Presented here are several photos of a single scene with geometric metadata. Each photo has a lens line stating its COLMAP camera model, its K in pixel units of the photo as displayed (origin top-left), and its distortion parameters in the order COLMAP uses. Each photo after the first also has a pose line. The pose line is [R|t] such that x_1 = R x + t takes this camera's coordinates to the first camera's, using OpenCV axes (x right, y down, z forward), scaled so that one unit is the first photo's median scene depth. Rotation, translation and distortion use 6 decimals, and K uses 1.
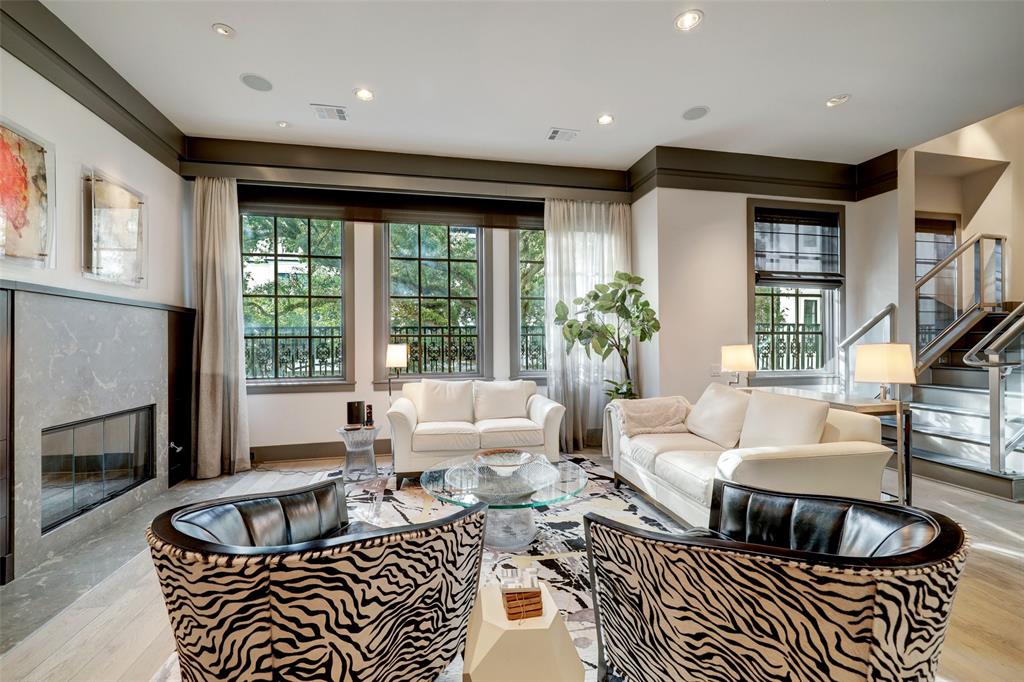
lens RADIAL K [[418.7, 0, 509.5], [0, 418.7, 343.1], [0, 0, 1]] dist [0.001082, 0.000047]
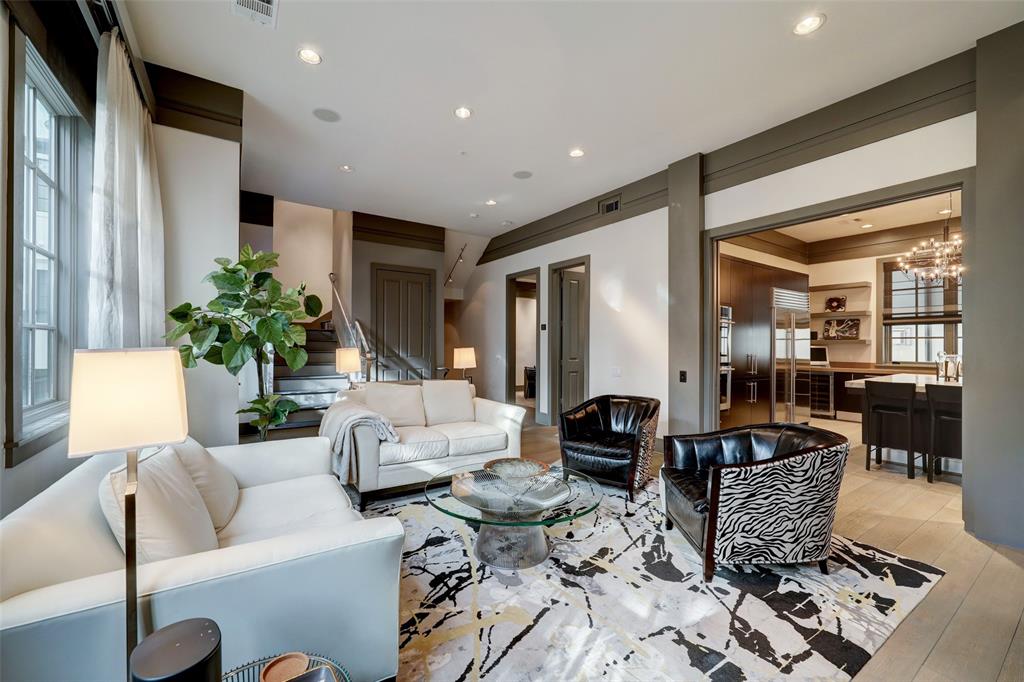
lens RADIAL K [[418.7, 0, 509.5], [0, 418.7, 343.1], [0, 0, 1]] dist [0.001082, 0.000047]
pose [[-0.382810, 0.010519, 0.923767, -0.627692], [-0.005315, 0.999894, -0.013588, 0.003444], [-0.923812, -0.010111, -0.382714, 0.976252]]
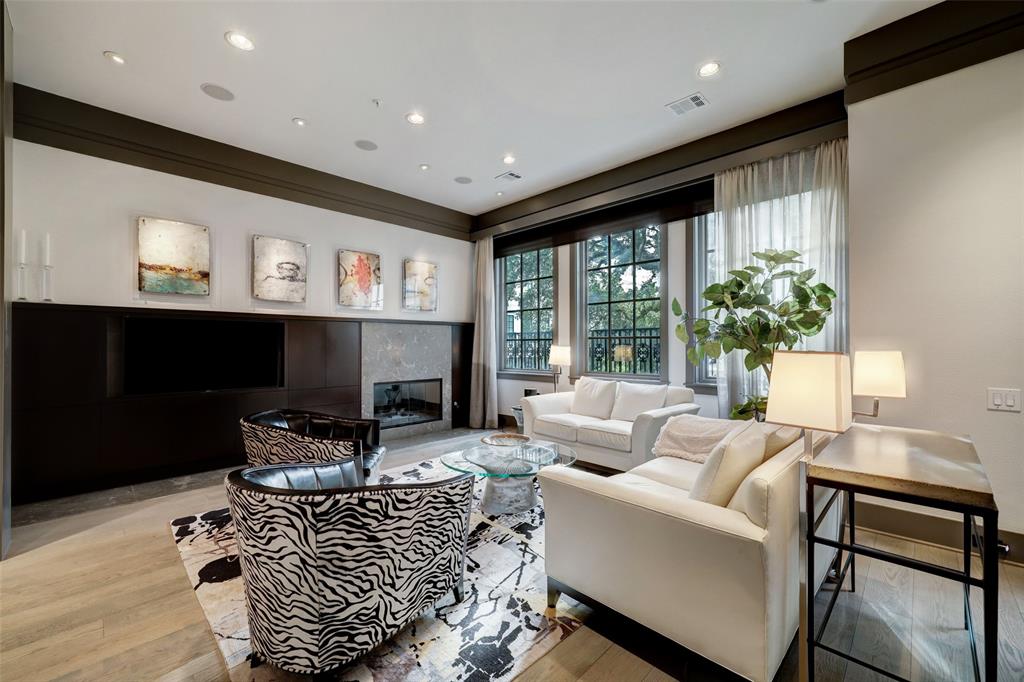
lens RADIAL K [[418.7, 0, 509.5], [0, 418.7, 343.1], [0, 0, 1]] dist [0.001082, 0.000047]
pose [[0.548928, 0.002949, -0.835864, 0.713460], [-0.000246, 0.999994, 0.003366, -0.009127], [0.835869, -0.001642, 0.548926, 0.239293]]
